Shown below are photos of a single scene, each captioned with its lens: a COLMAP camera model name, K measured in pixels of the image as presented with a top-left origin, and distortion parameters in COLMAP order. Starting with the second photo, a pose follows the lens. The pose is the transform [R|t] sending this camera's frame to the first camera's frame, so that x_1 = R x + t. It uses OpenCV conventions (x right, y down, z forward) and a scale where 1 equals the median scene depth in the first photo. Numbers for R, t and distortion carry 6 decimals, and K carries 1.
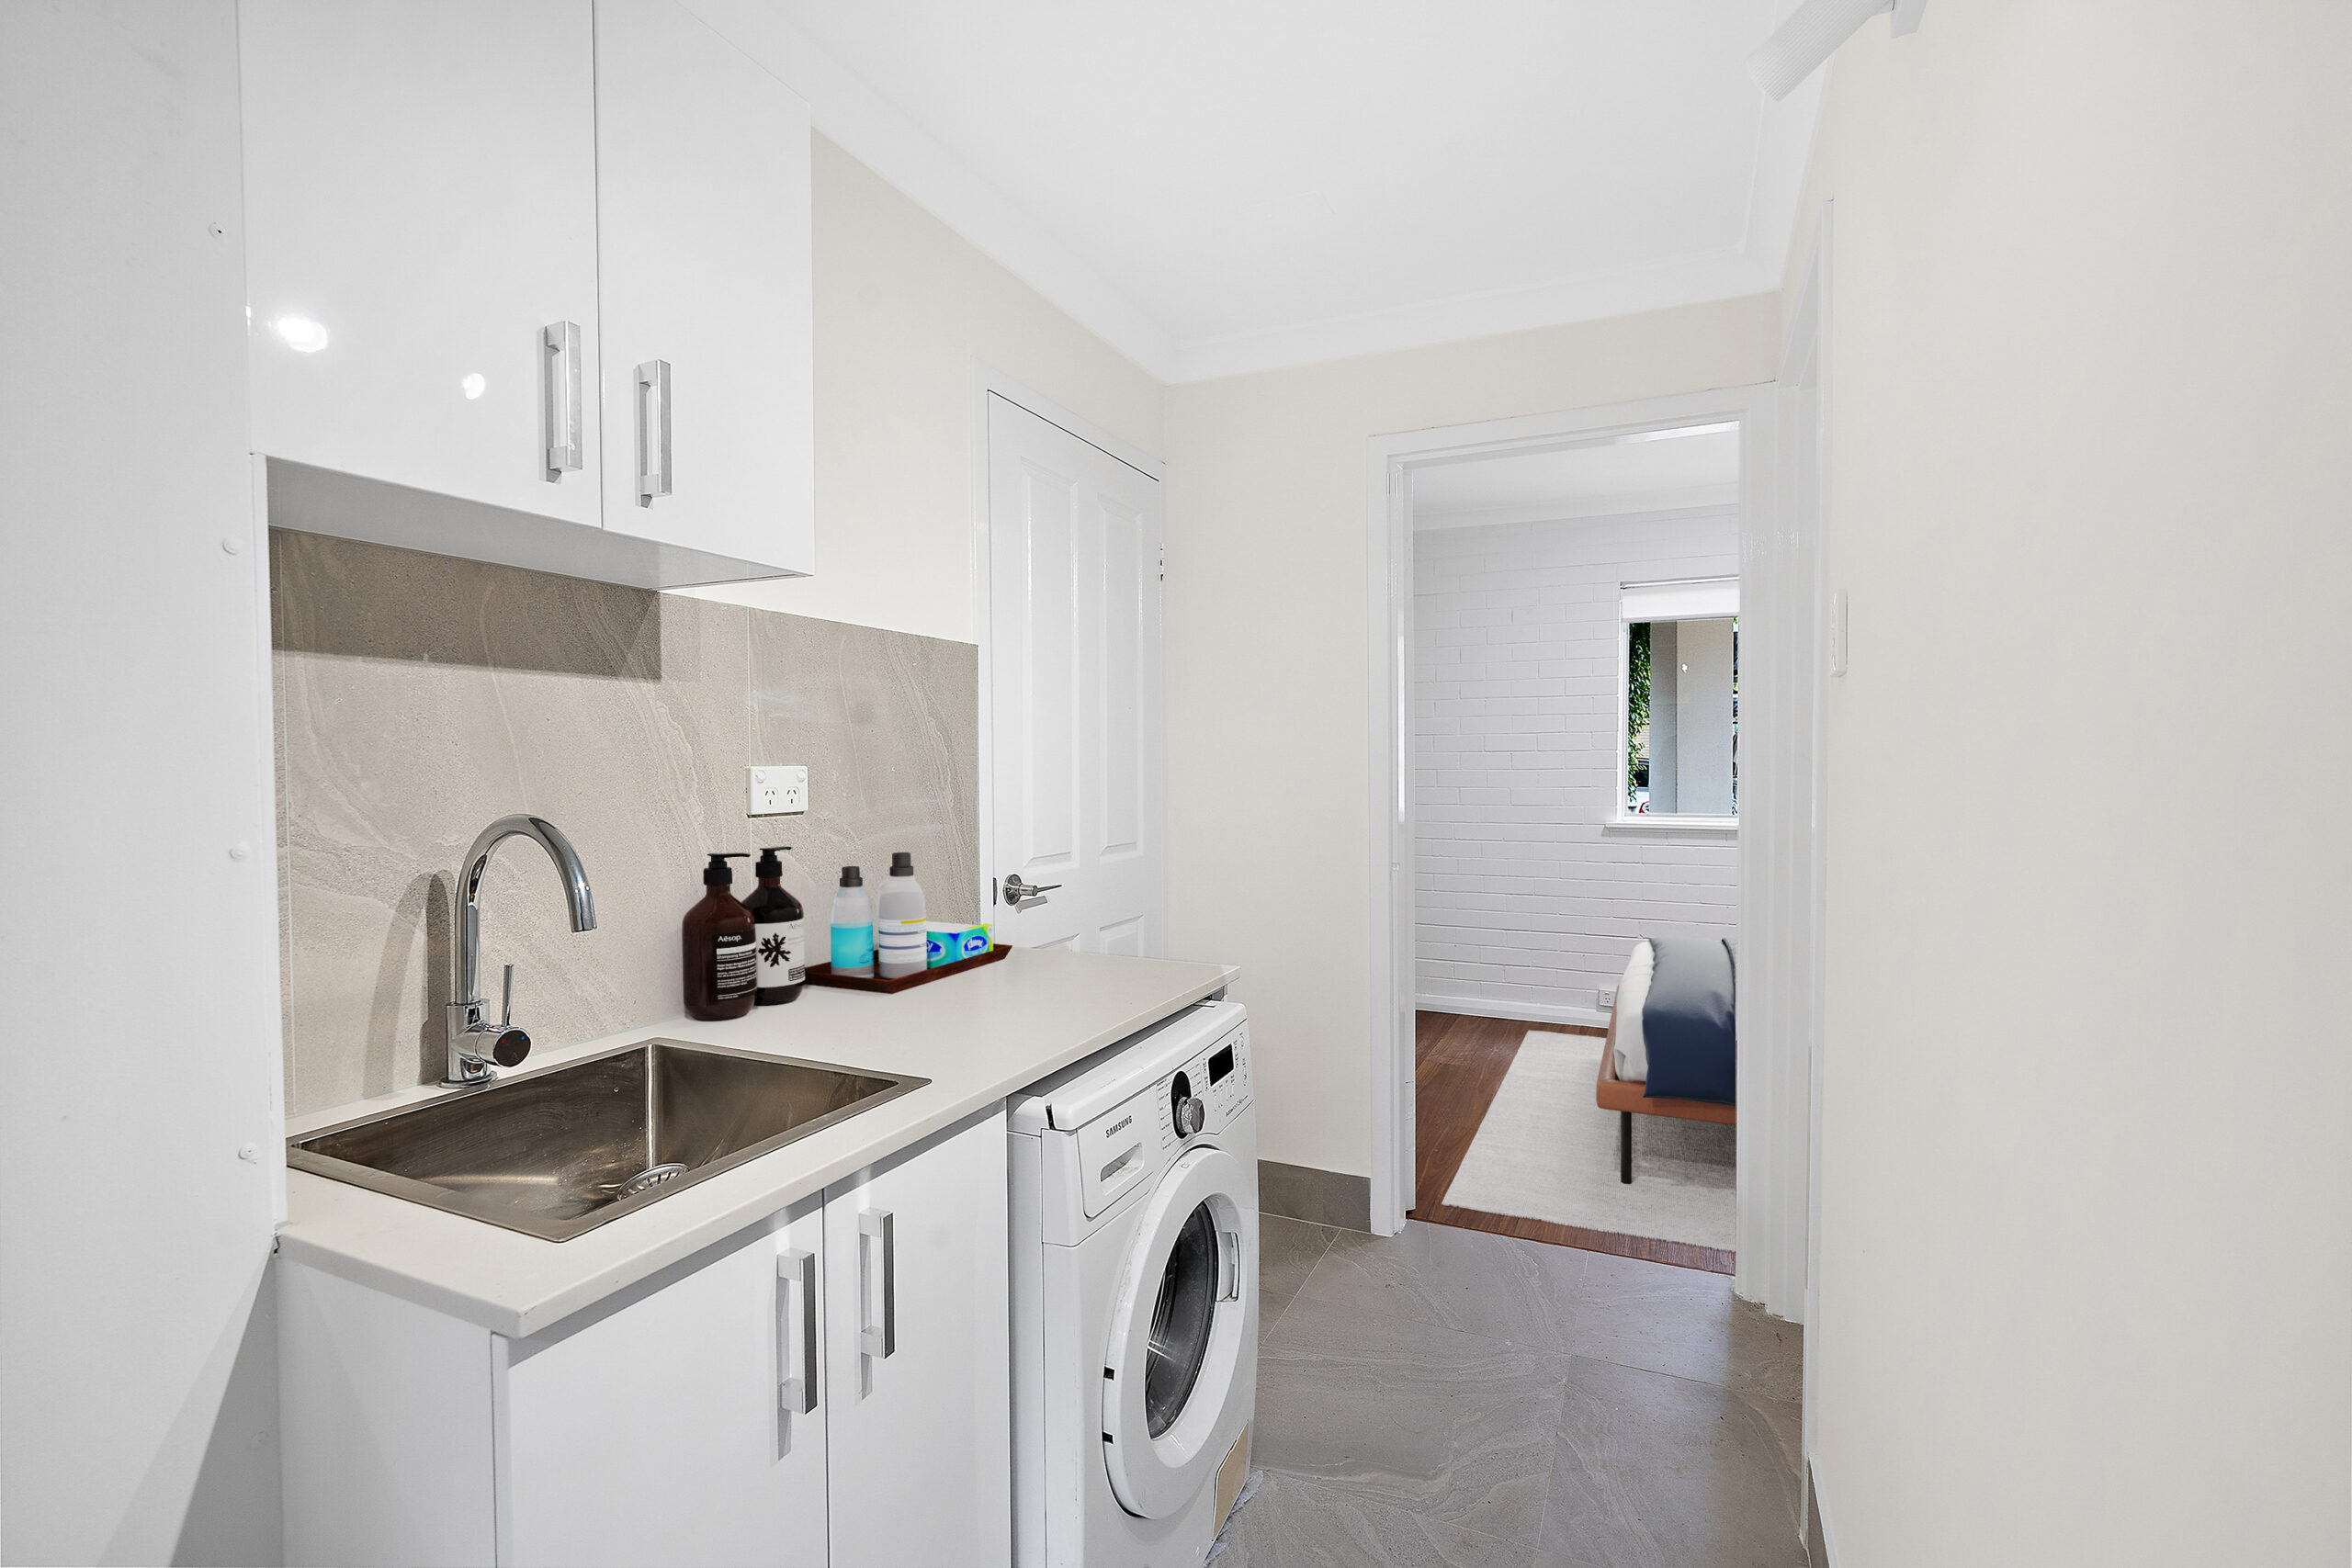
lens RADIAL K [[1088.4, 0, 1174.8], [0, 1088.4, 794.1], [0, 0, 1]] dist [-0.003454, 0.002081]
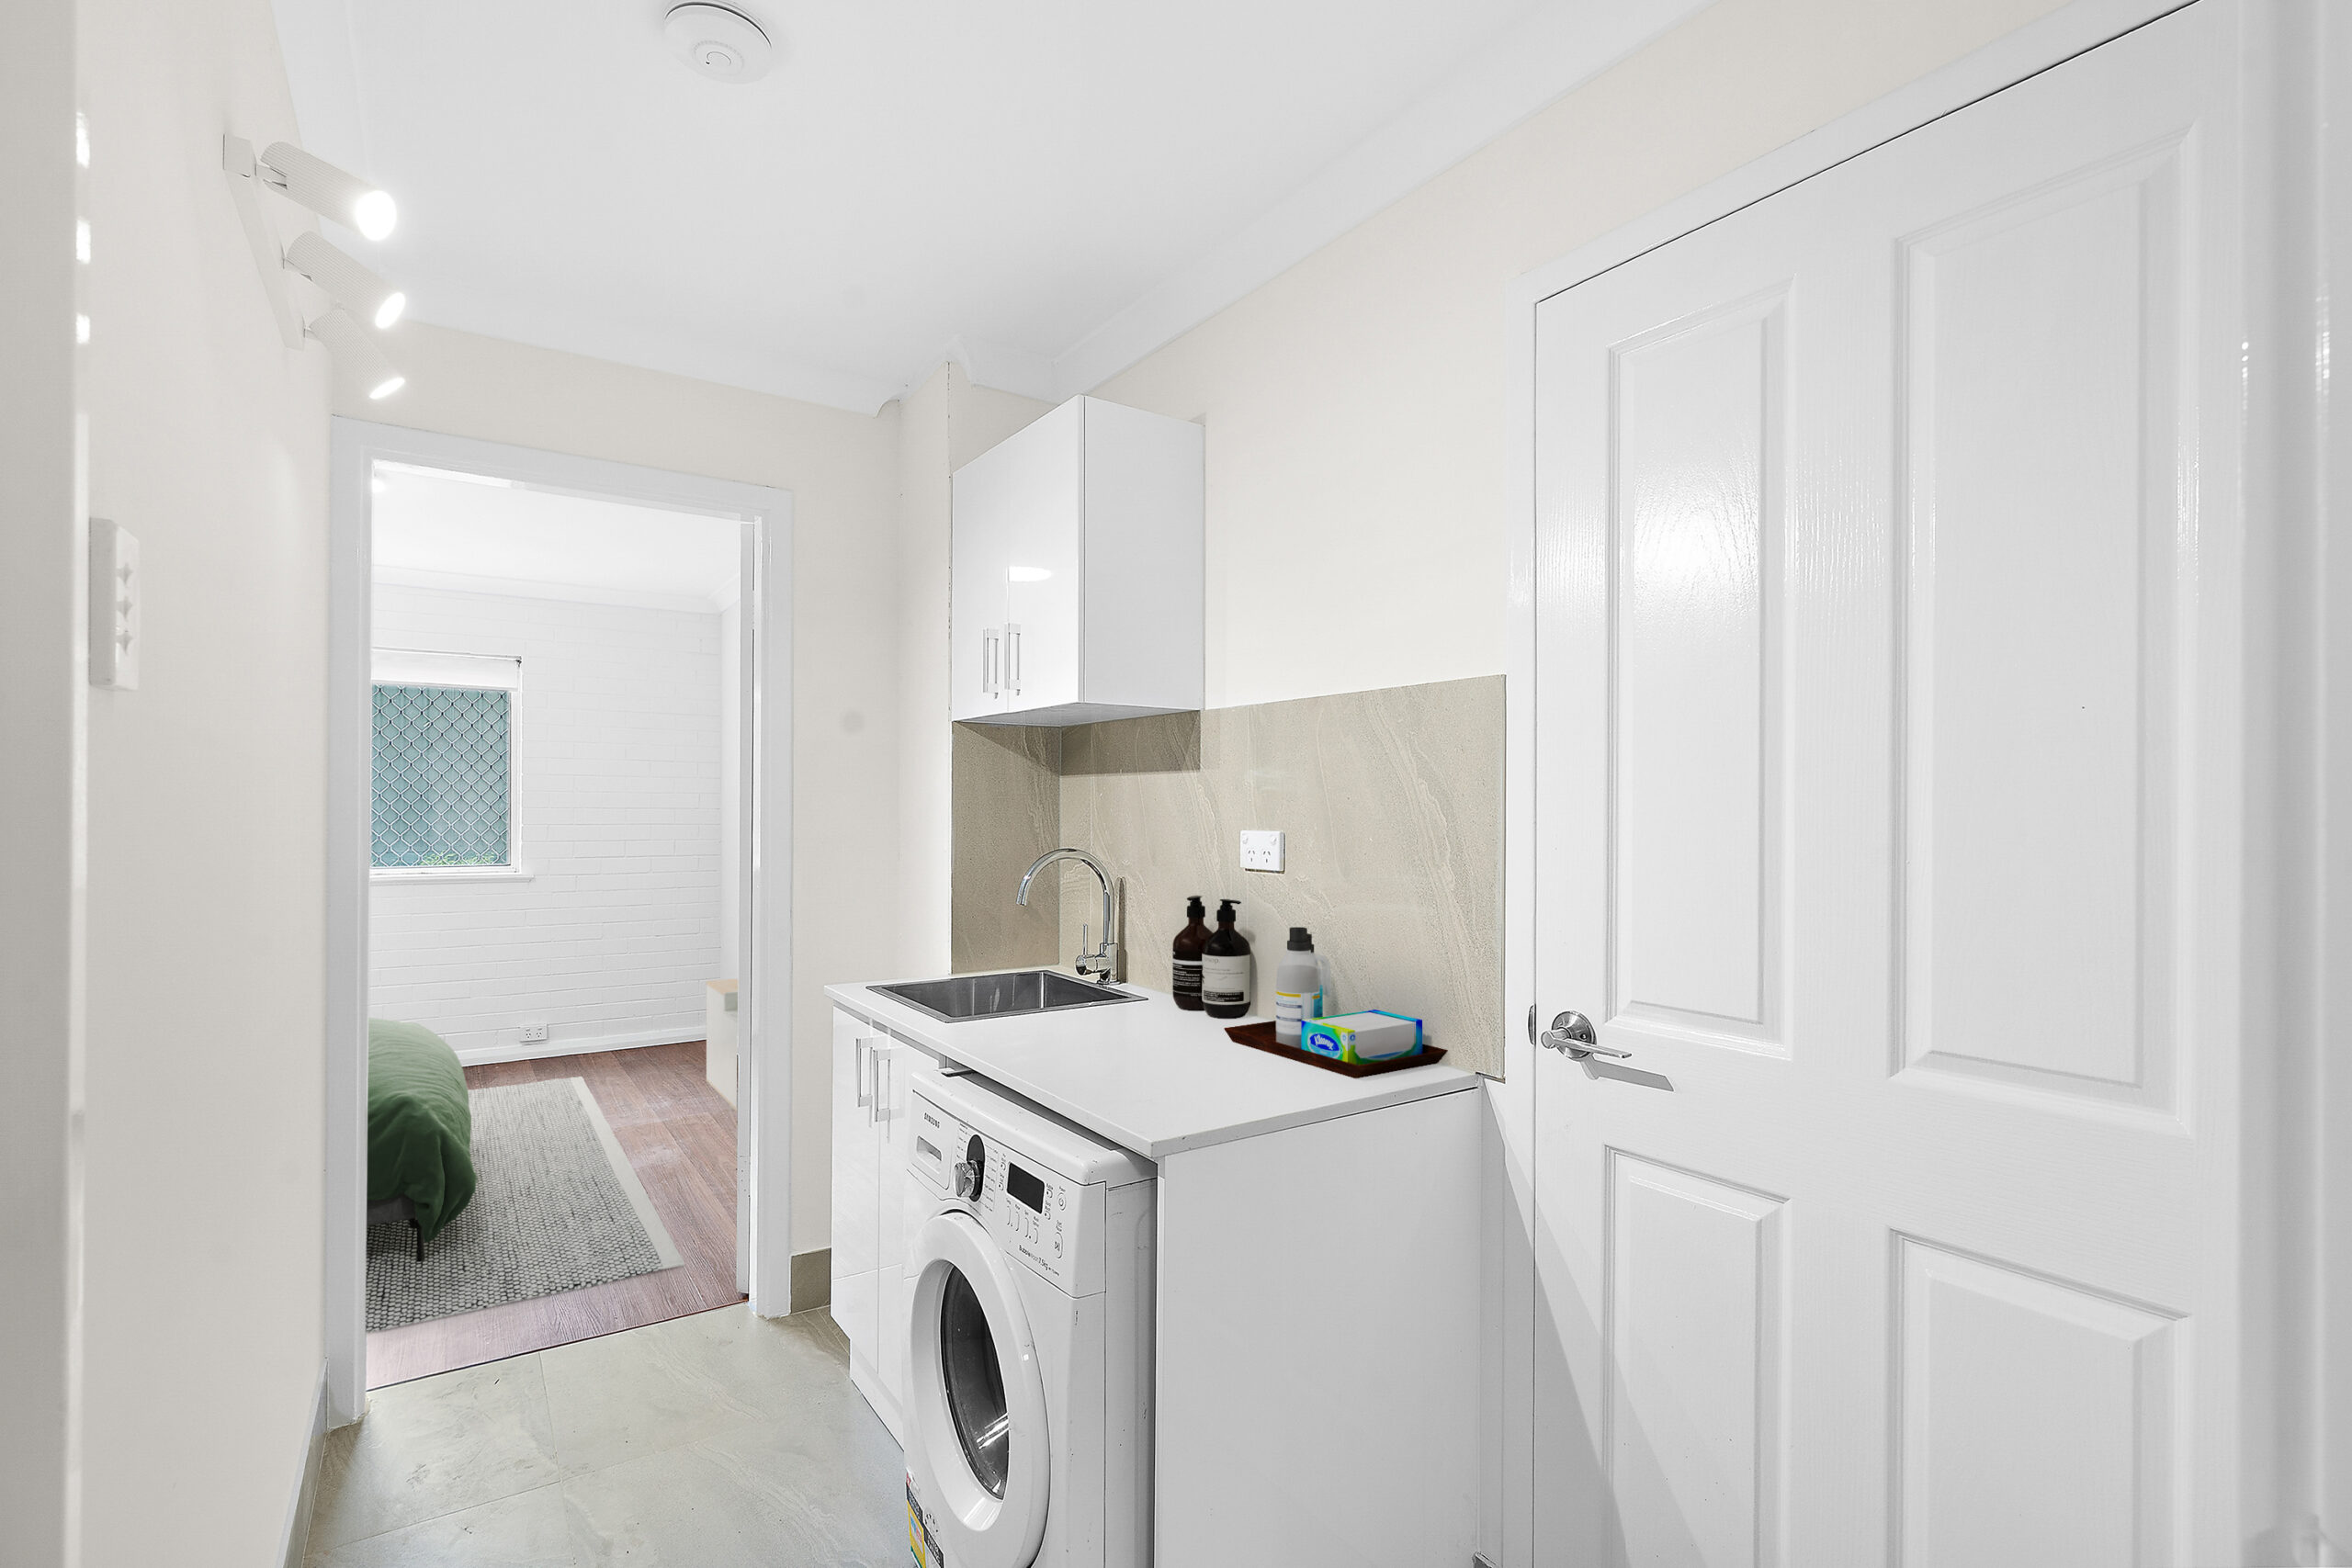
lens RADIAL K [[1088.4, 0, 1176.6], [0, 1088.4, 780.0], [0, 0, 1]] dist [-0.003454, 0.002081]
pose [[-0.517744, -0.011043, -0.855464, 0.717045], [-0.020664, 0.999786, -0.000400, -0.079744], [0.855286, 0.017470, -0.517862, 1.544215]]
